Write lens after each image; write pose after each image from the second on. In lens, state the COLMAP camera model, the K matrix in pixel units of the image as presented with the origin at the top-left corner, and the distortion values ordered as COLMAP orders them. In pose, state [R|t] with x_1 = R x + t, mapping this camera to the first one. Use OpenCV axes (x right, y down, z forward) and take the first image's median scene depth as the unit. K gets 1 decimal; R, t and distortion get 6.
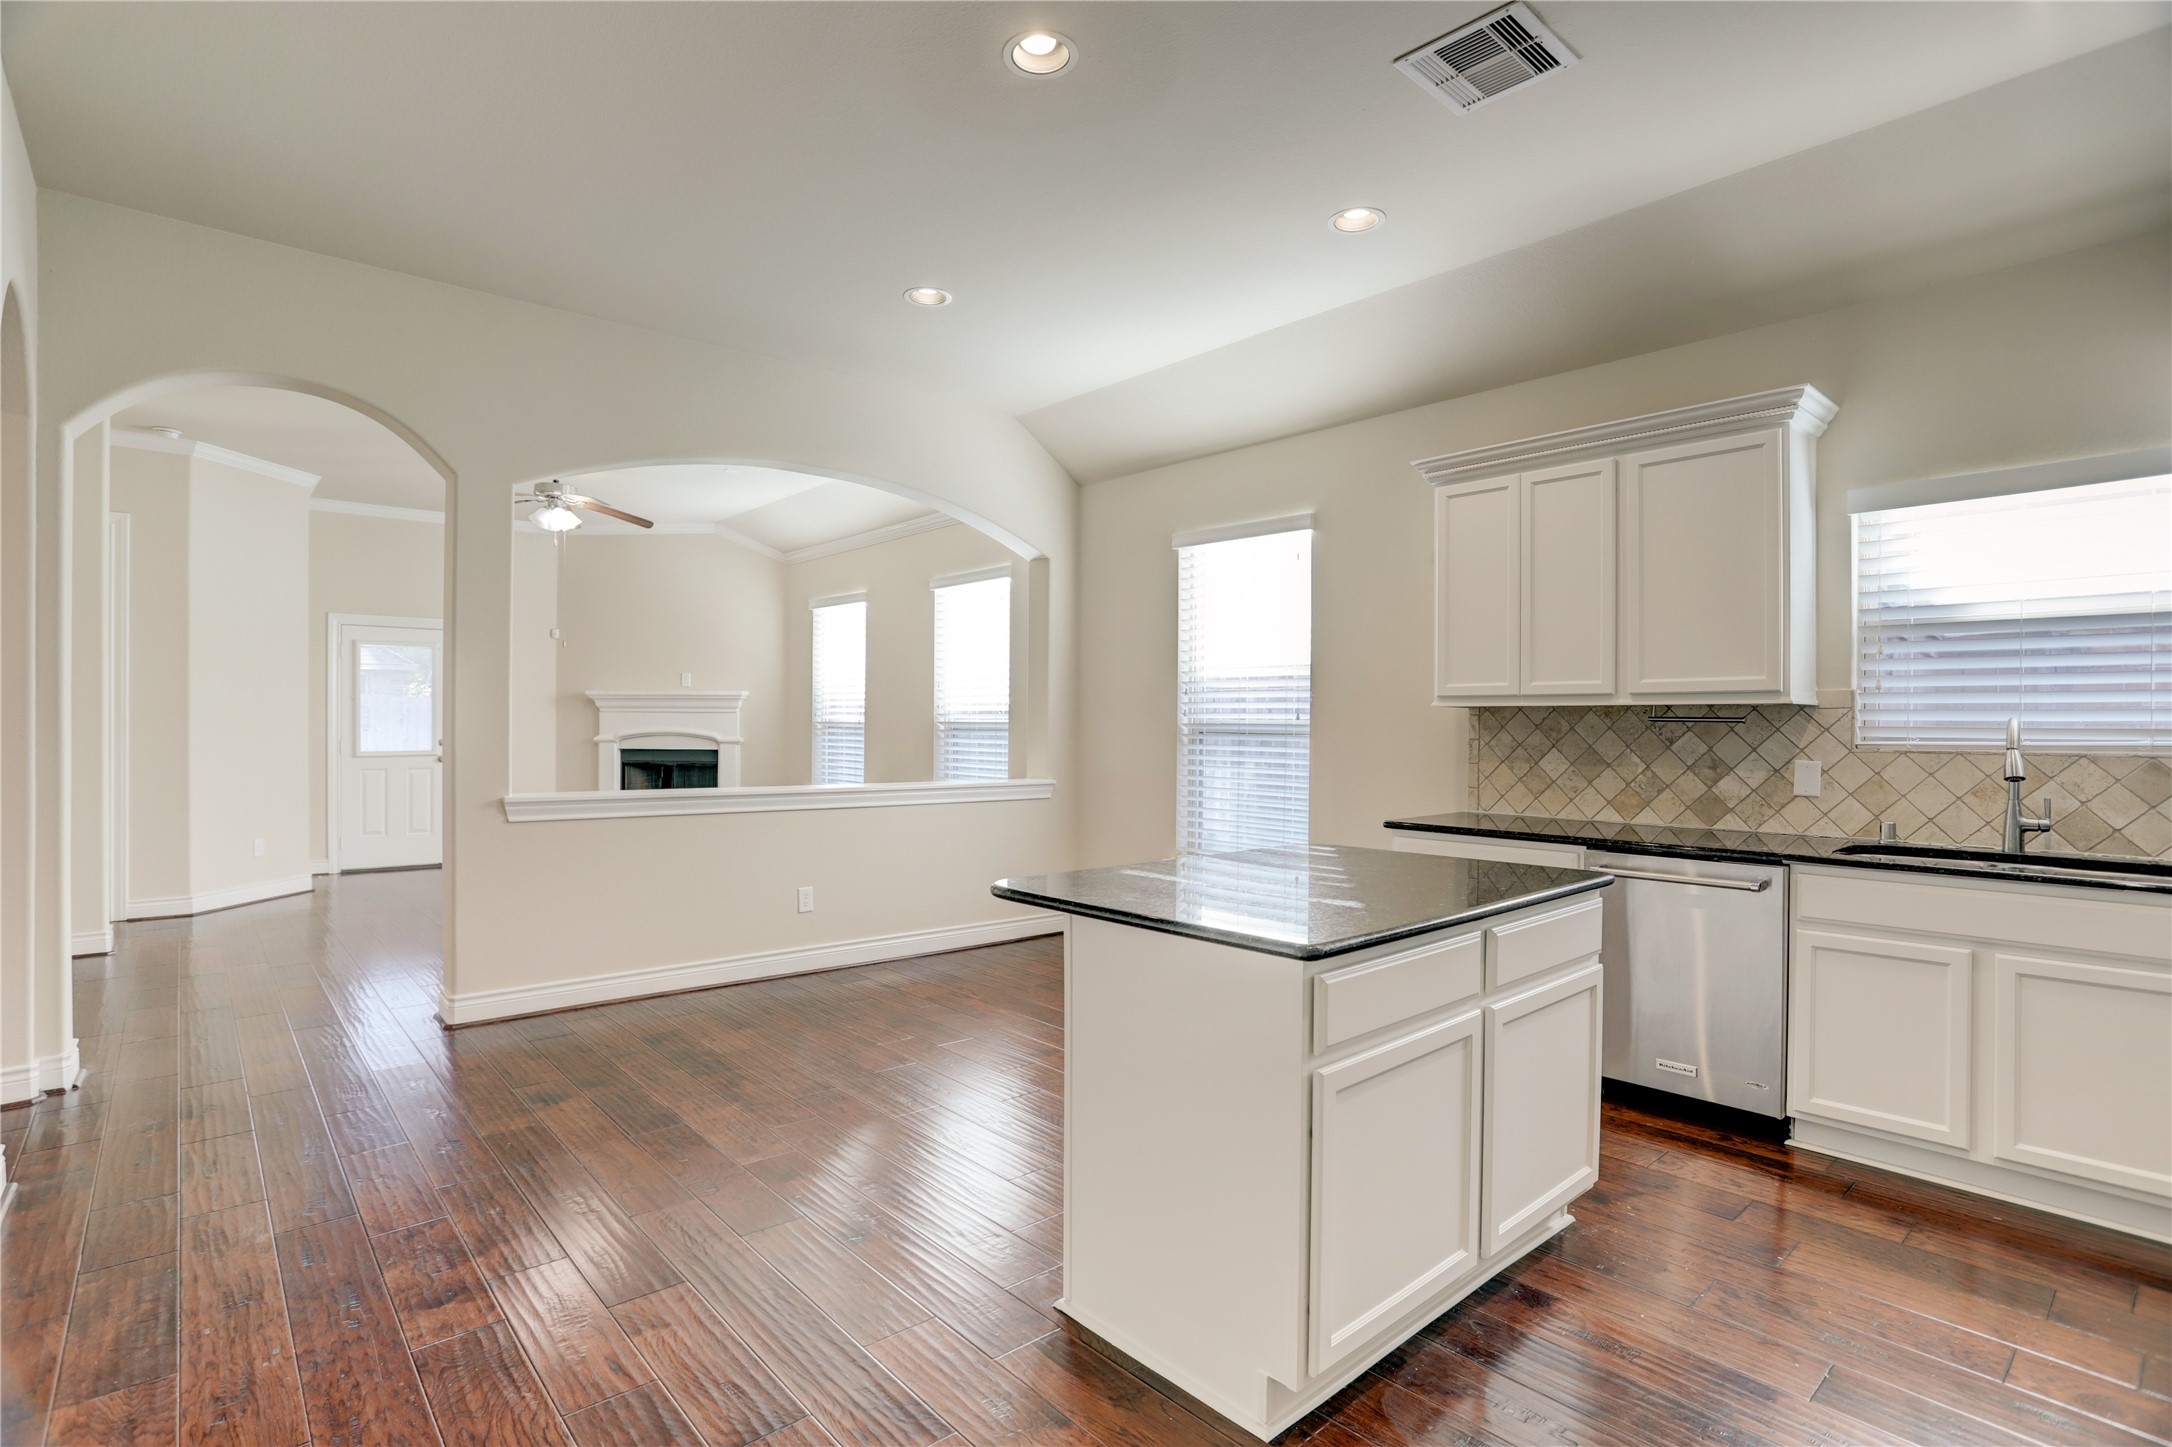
lens RADIAL K [[1079.3, 0, 1074.6], [0, 1079.3, 728.8], [0, 0, 1]] dist [-0.046279, 0.017158]
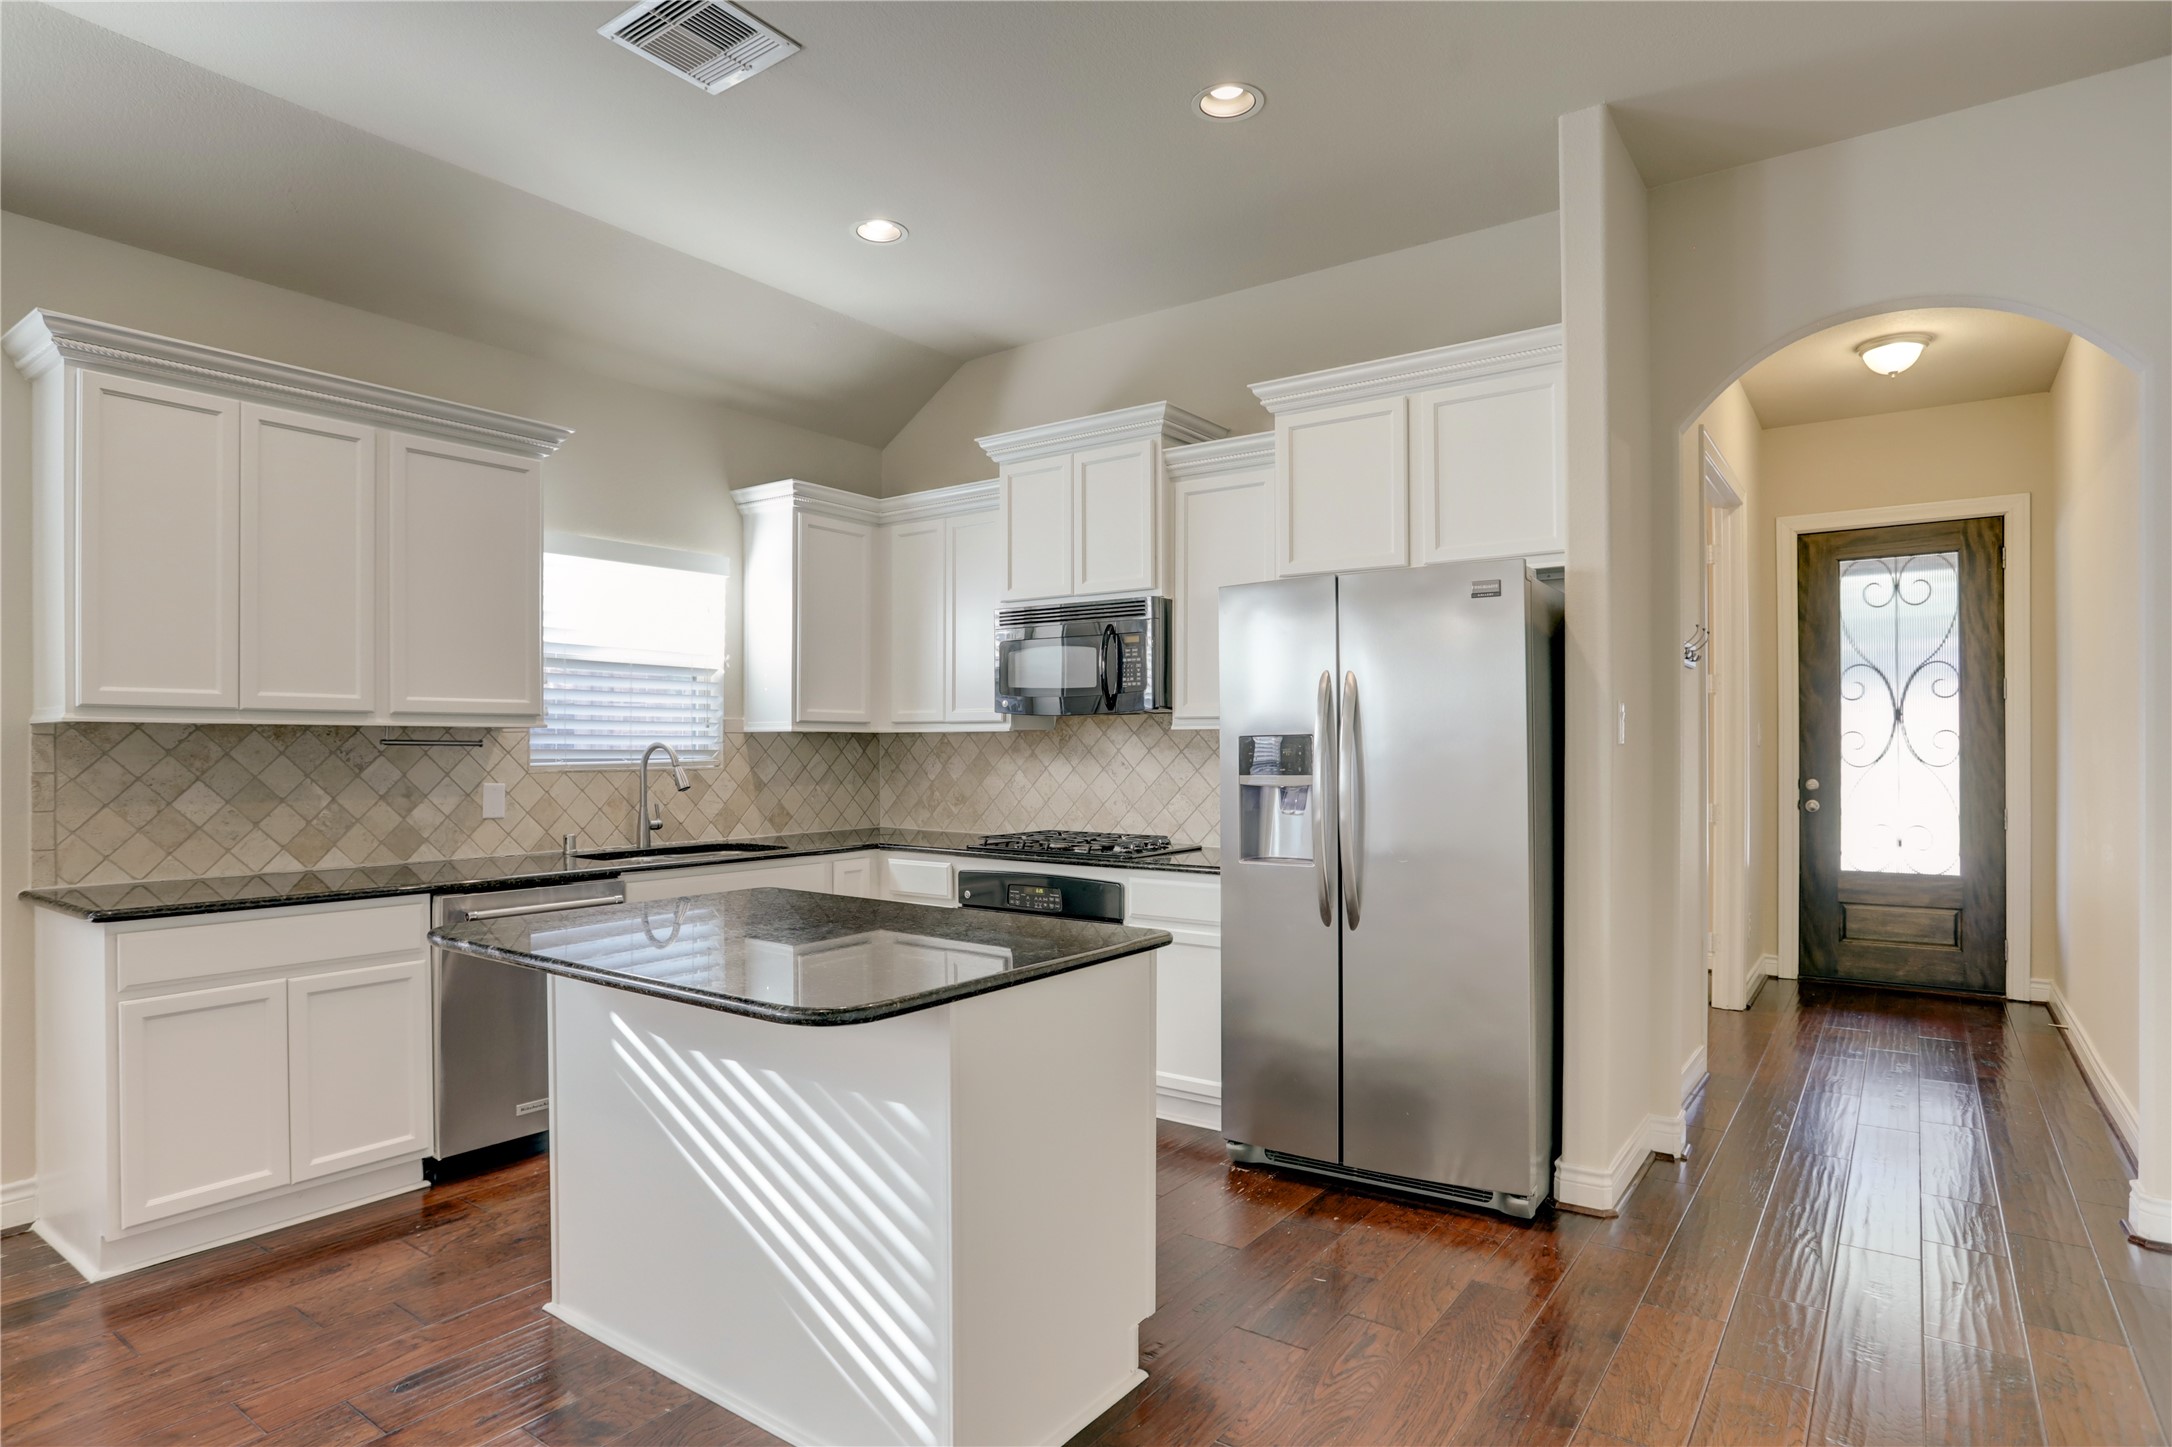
lens RADIAL K [[1184.5, 0, 1067.9], [0, 1184.5, 743.9], [0, 0, 1]] dist [-0.042550, 0.014305]
pose [[-0.218519, -0.002598, 0.975829, -0.288765], [0.002549, 0.999992, 0.003233, -0.005526], [-0.975829, 0.003194, -0.218510, 0.385981]]
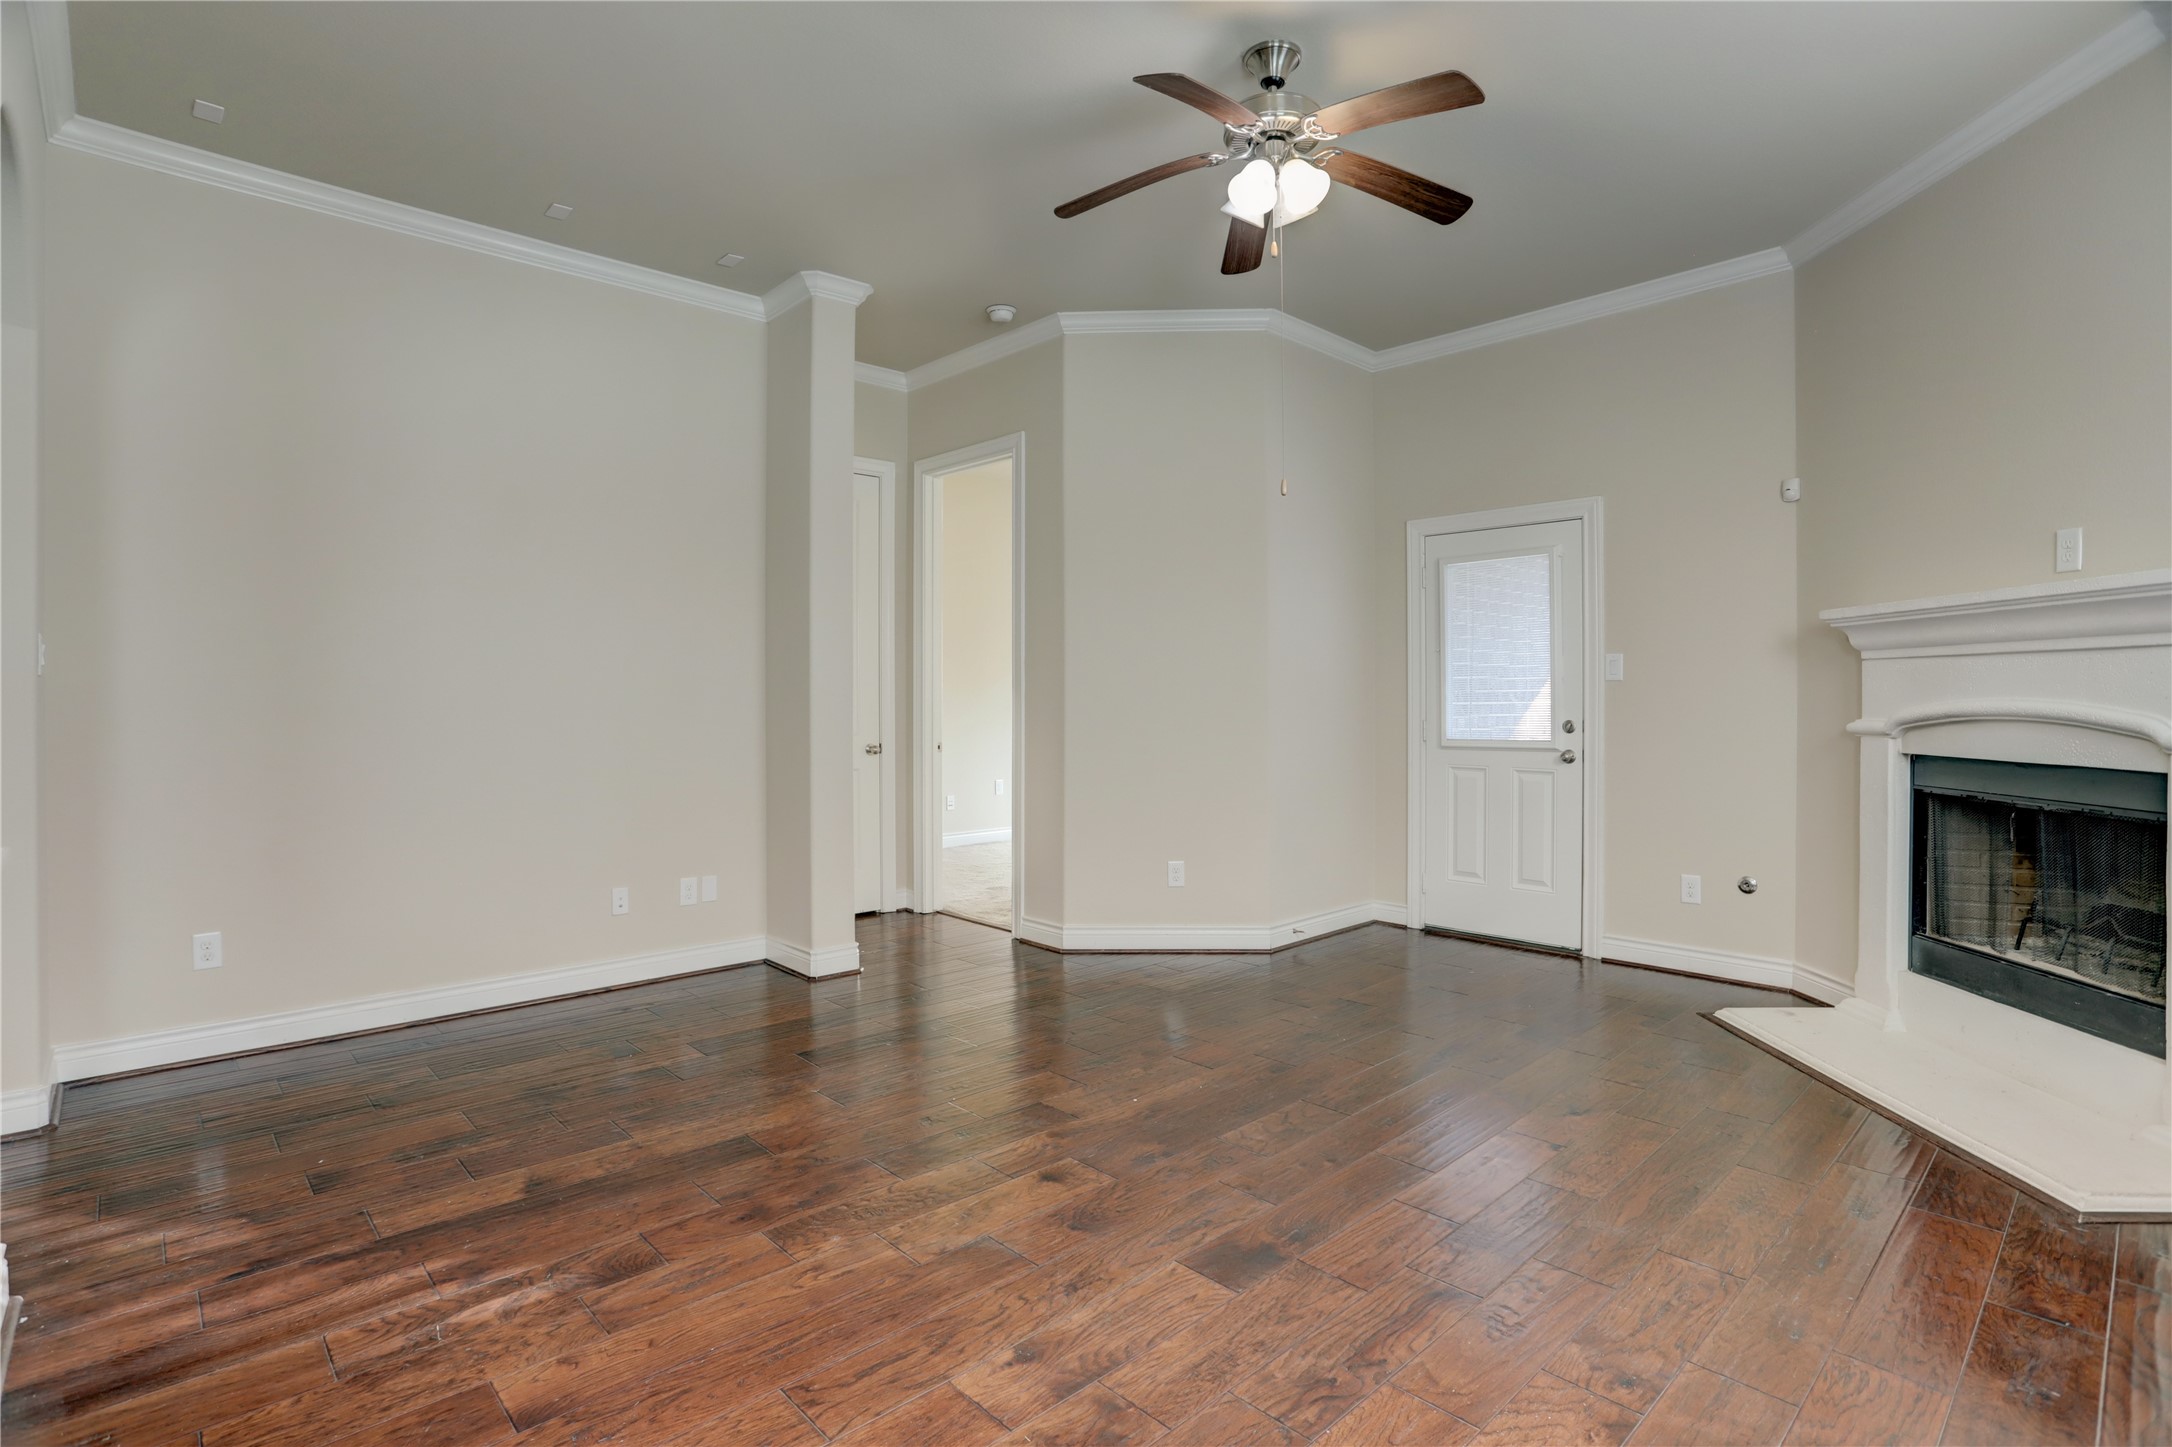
lens RADIAL K [[1079.3, 0, 1067.6], [0, 1079.3, 709.5], [0, 0, 1]] dist [-0.046279, 0.017158]
pose [[0.037745, 0.003329, -0.999282, -0.079166], [-0.002289, 0.999992, 0.003245, 0.003062], [0.999285, 0.002165, 0.037753, 0.974800]]
